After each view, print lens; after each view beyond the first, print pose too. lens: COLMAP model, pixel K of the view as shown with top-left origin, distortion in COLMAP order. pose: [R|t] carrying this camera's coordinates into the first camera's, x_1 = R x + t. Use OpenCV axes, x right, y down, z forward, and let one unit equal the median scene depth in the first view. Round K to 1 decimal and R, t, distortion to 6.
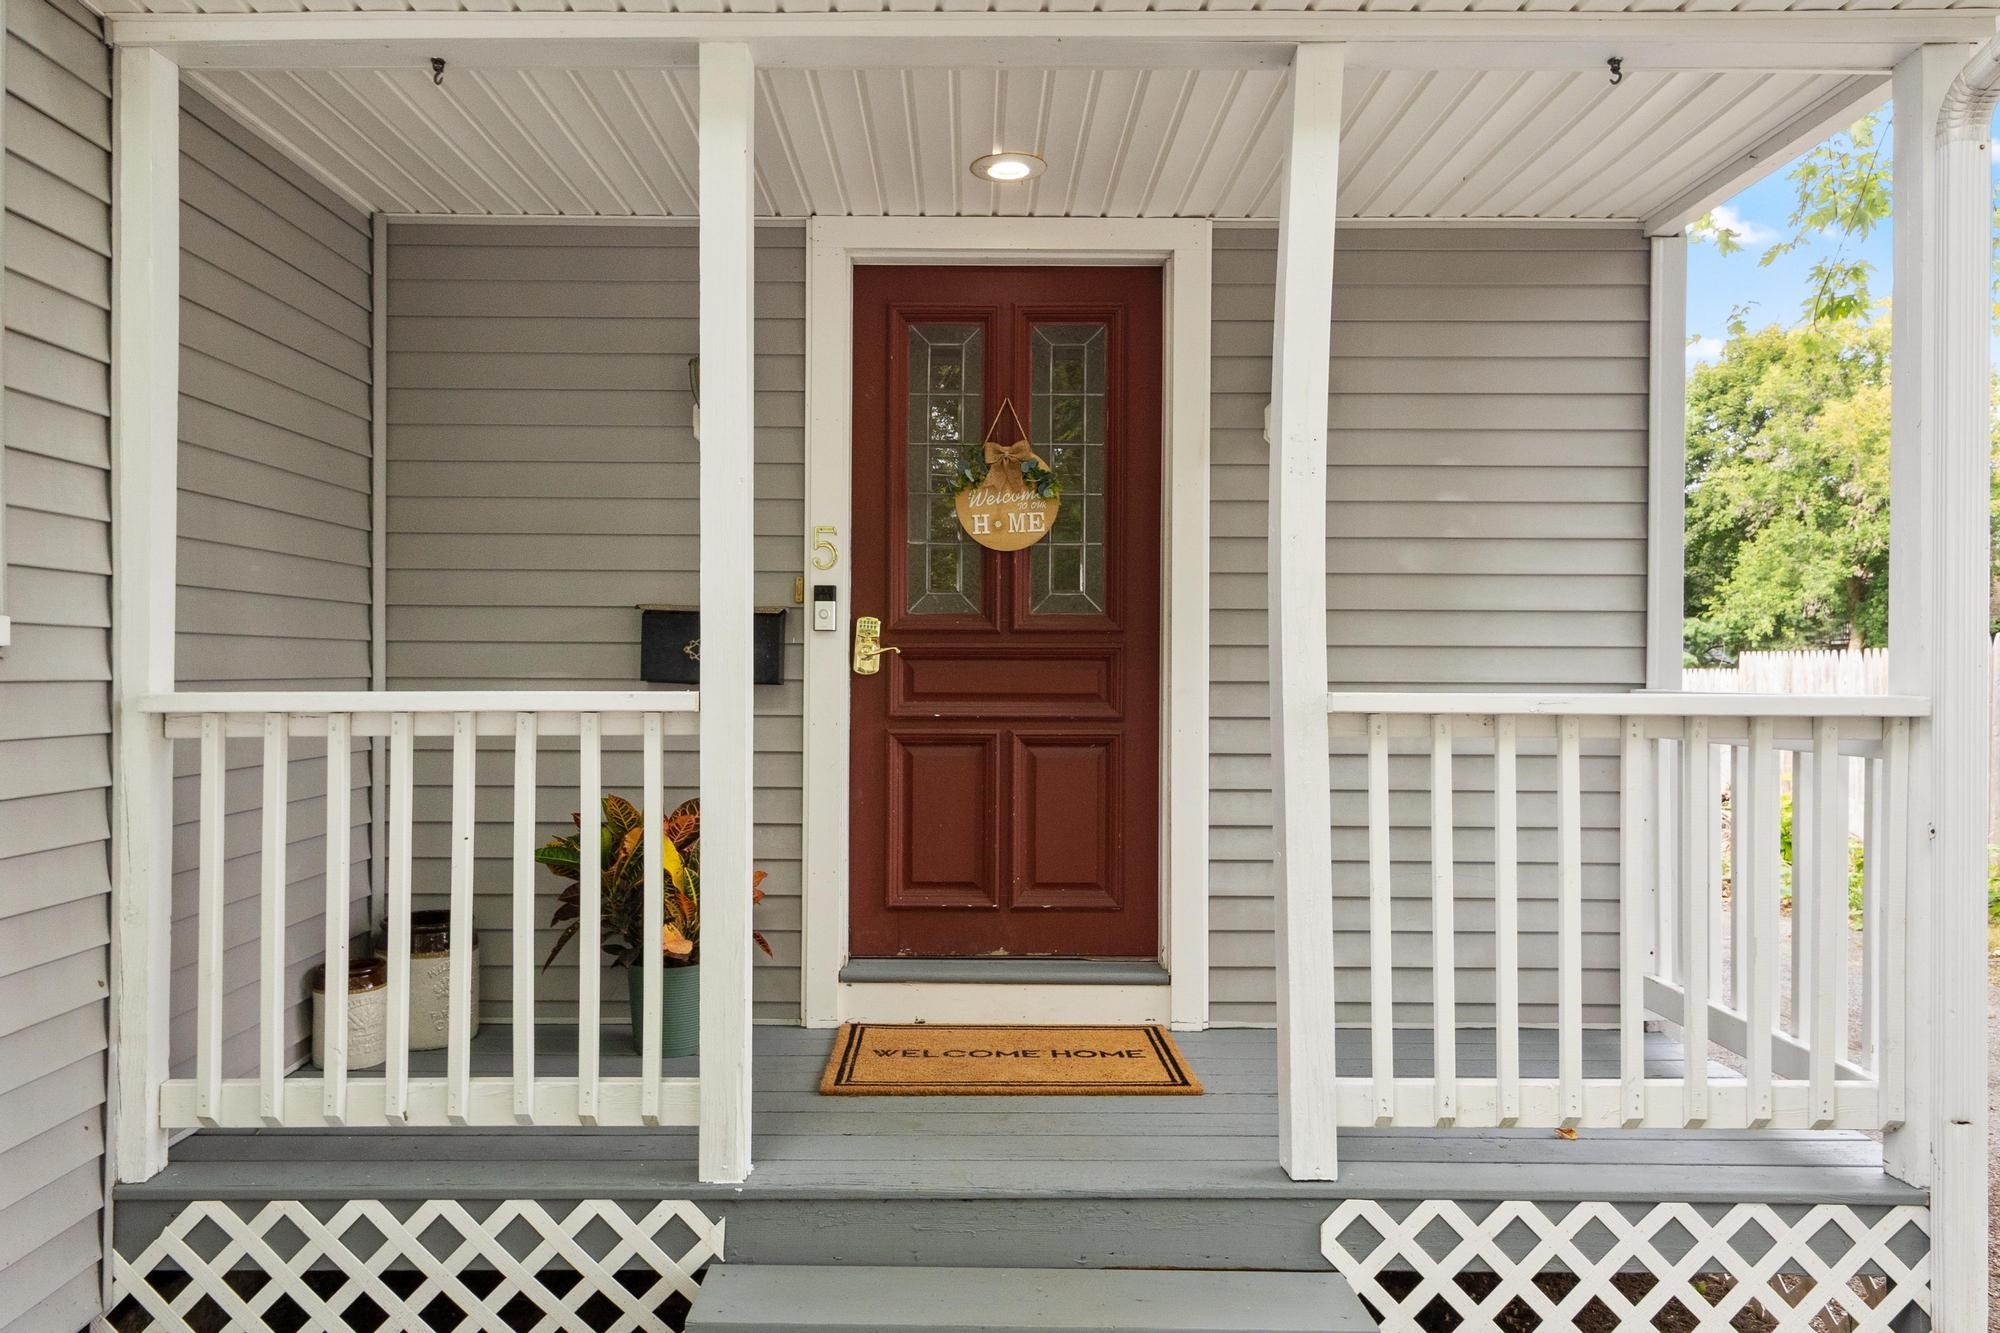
lens RADIAL K [[1309.9, 0, 963.9], [0, 1309.9, 664.3], [0, 0, 1]] dist [-0.032382, -0.002477]
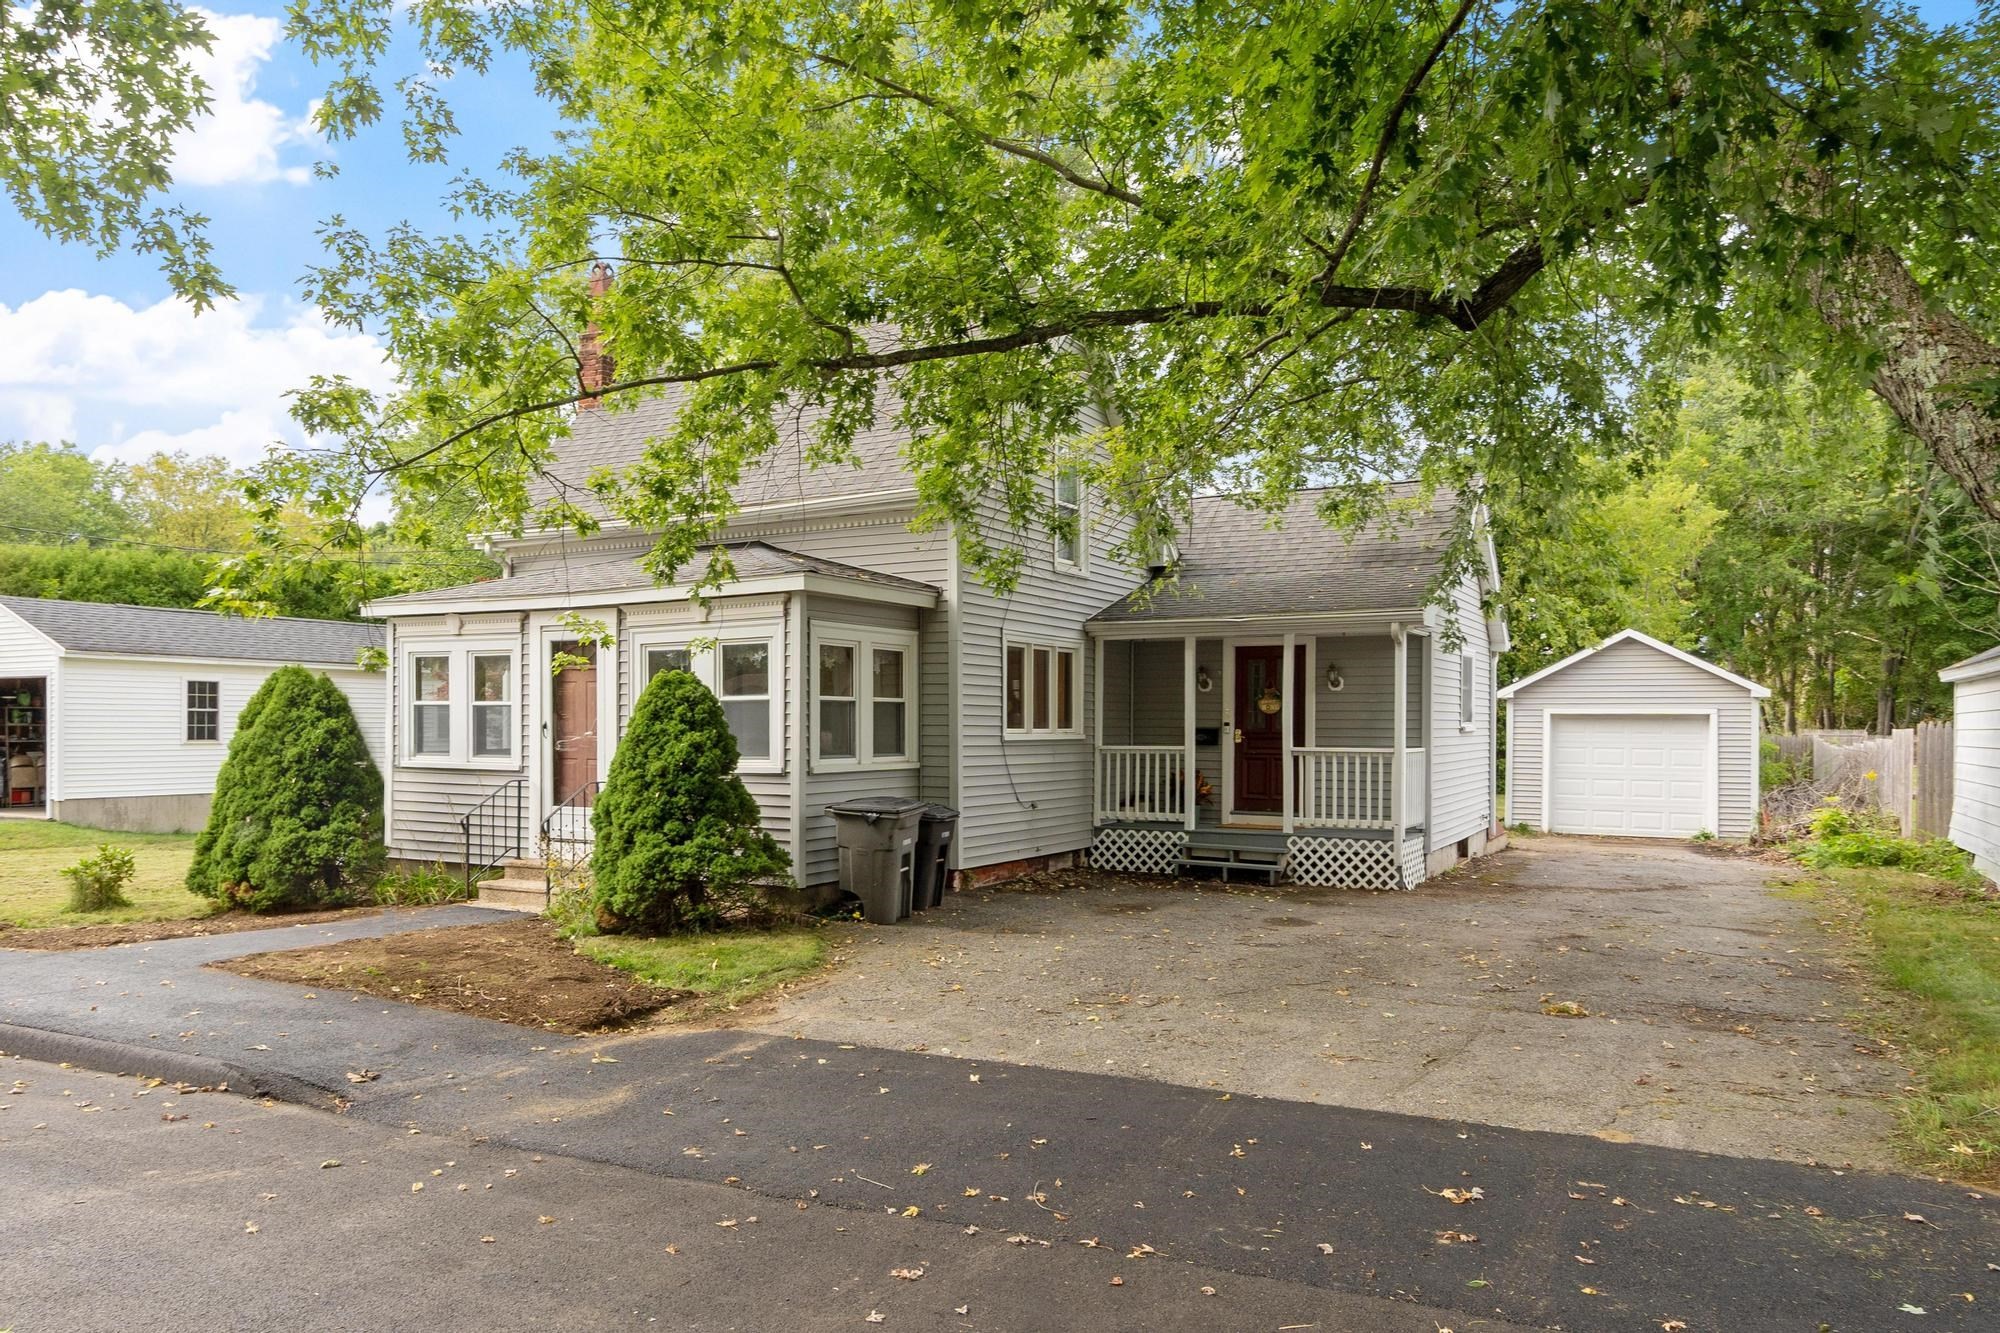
lens RADIAL K [[1413.5, 0, 1000.0], [0, 1413.5, 666.5], [0, 0, 1]] dist [0.003166, 0.001607]
pose [[0.885091, -0.022315, -0.464882, 2.057234], [0.007448, 0.999401, -0.033793, -0.133767], [0.465358, 0.026448, 0.884727, -5.097295]]
